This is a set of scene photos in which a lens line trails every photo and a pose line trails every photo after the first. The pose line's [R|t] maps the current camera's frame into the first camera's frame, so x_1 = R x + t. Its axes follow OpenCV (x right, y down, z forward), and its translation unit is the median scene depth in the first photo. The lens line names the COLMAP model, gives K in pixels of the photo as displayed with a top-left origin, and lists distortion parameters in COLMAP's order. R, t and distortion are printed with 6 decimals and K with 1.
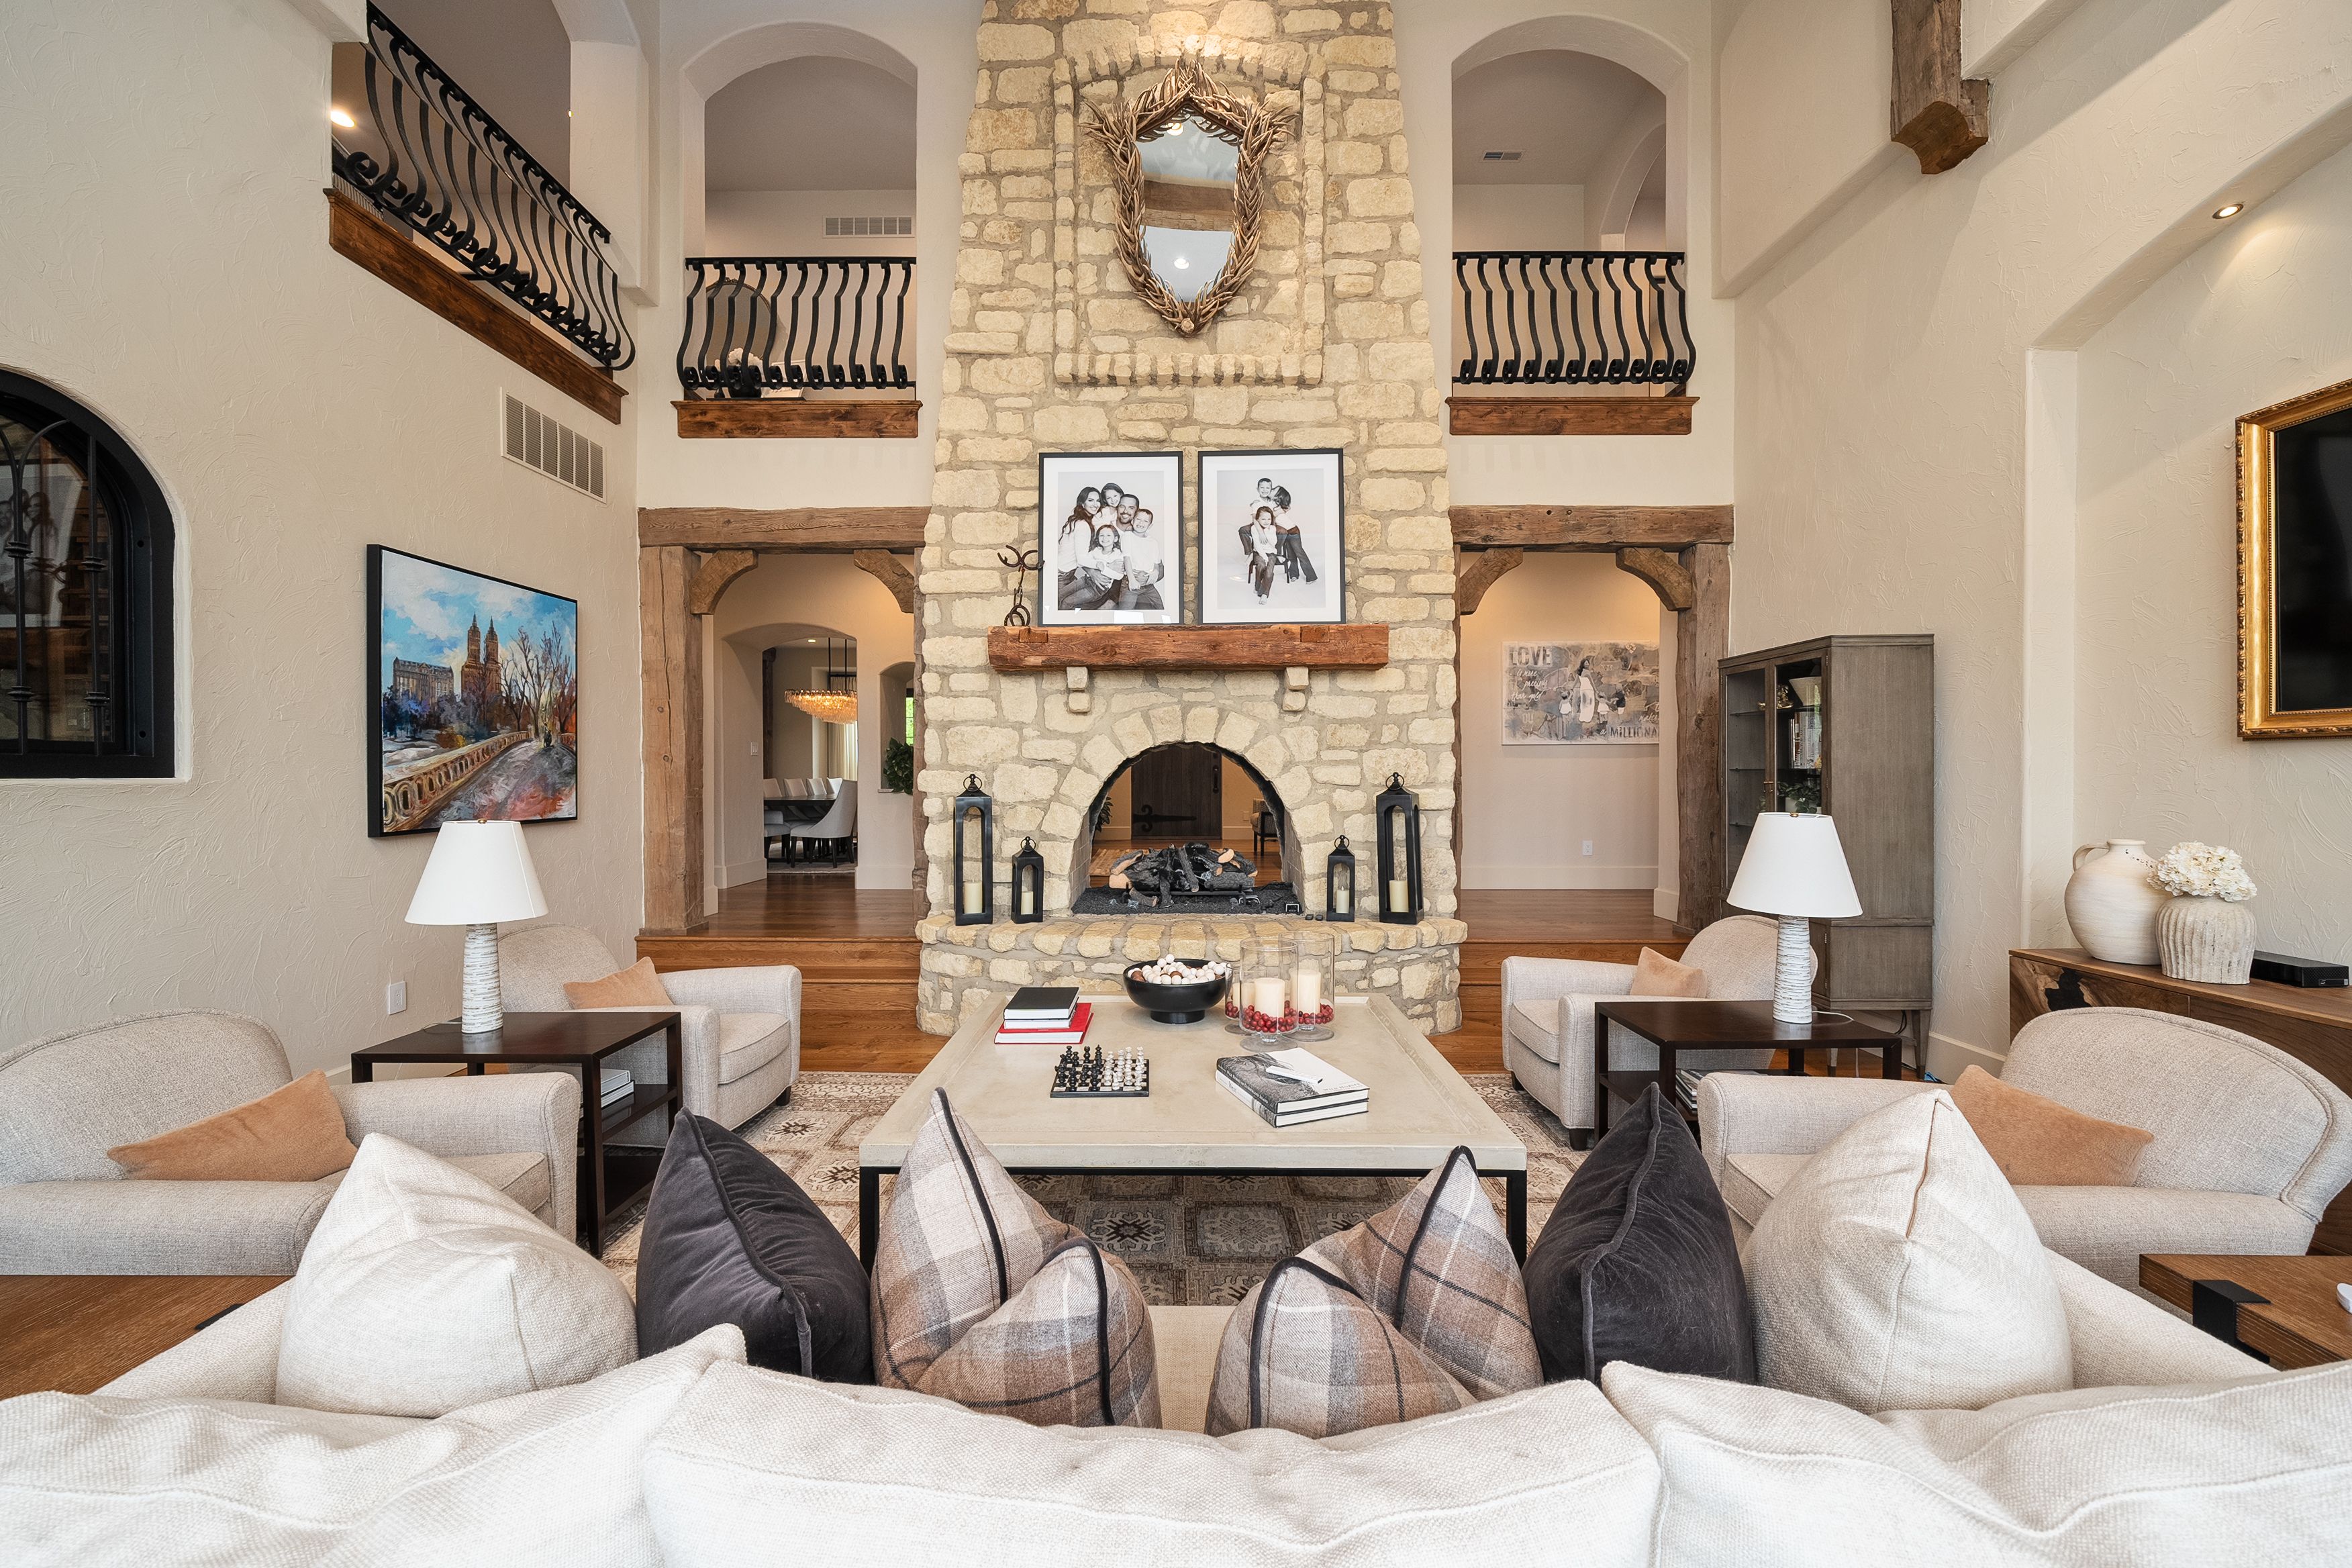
lens RADIAL K [[944.5, 0, 1190.9], [0, 944.5, 791.9], [0, 0, 1]] dist [0.000175, 0.000424]
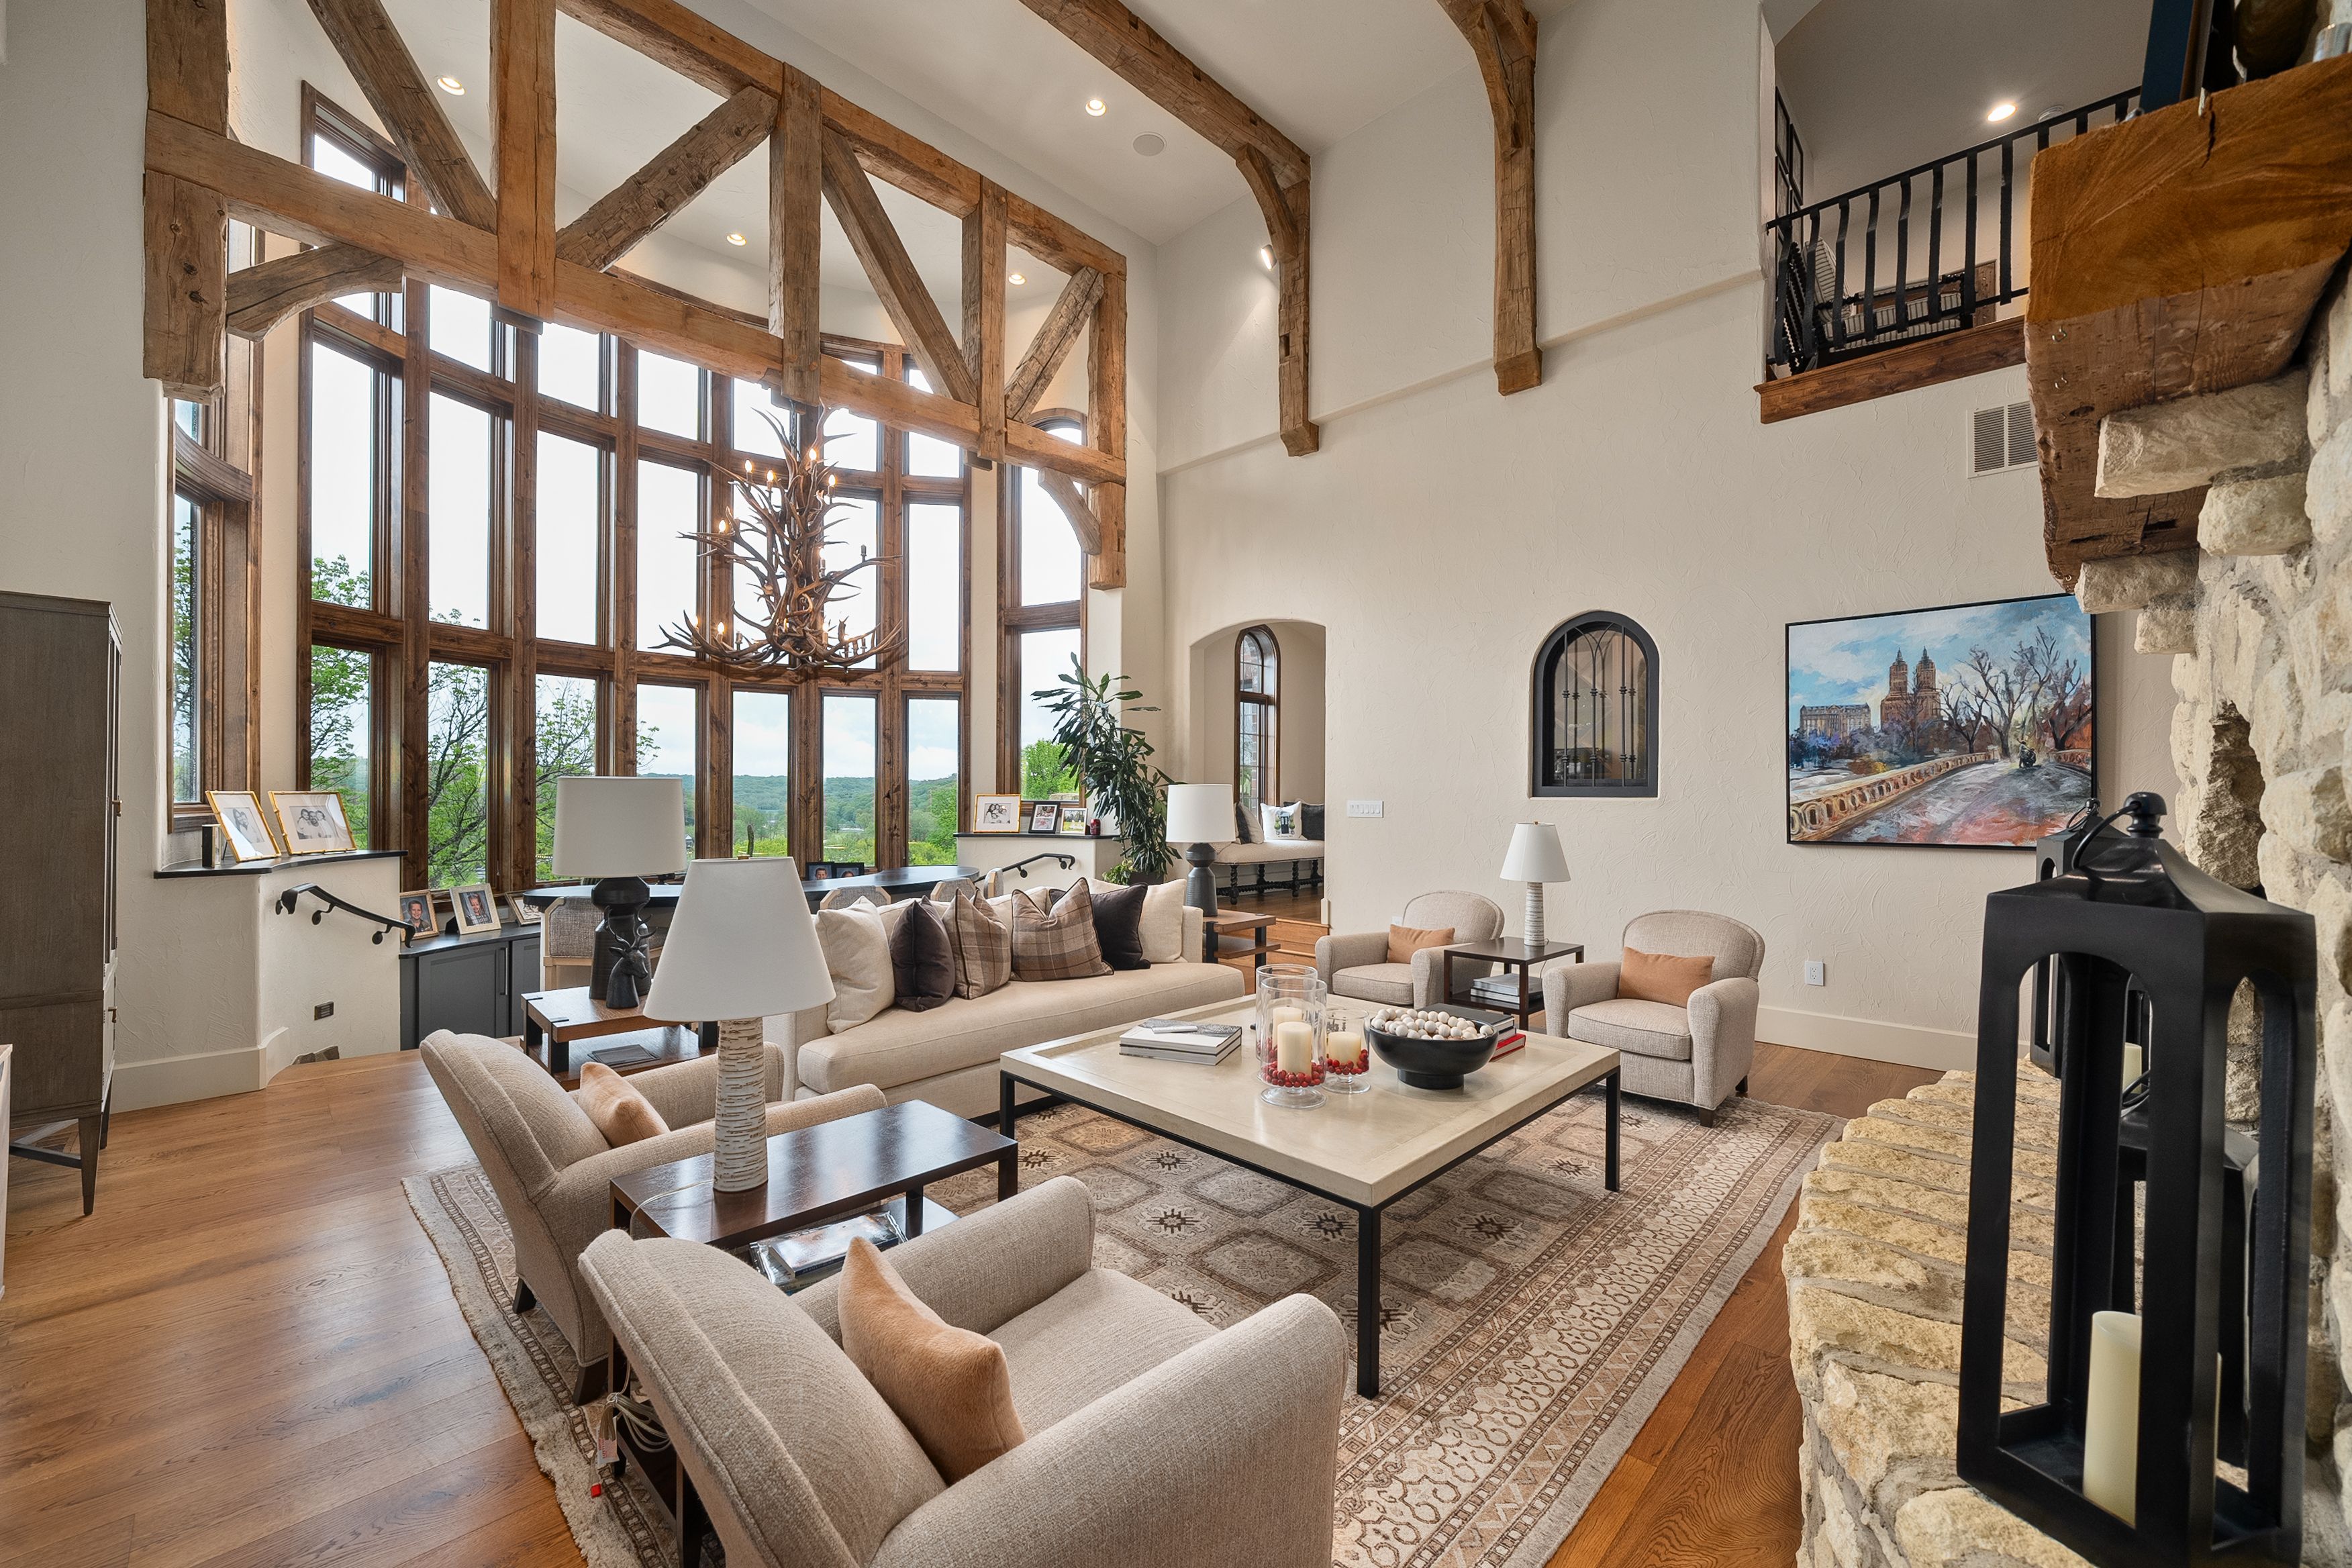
lens RADIAL K [[944.5, 0, 1197.4], [0, 944.5, 786.4], [0, 0, 1]] dist [0.000175, 0.000424]
pose [[-0.705006, -0.000621, -0.709202, 0.599899], [-0.011162, 0.999885, 0.010221, -0.033774], [0.709114, 0.015122, -0.704932, 1.224888]]
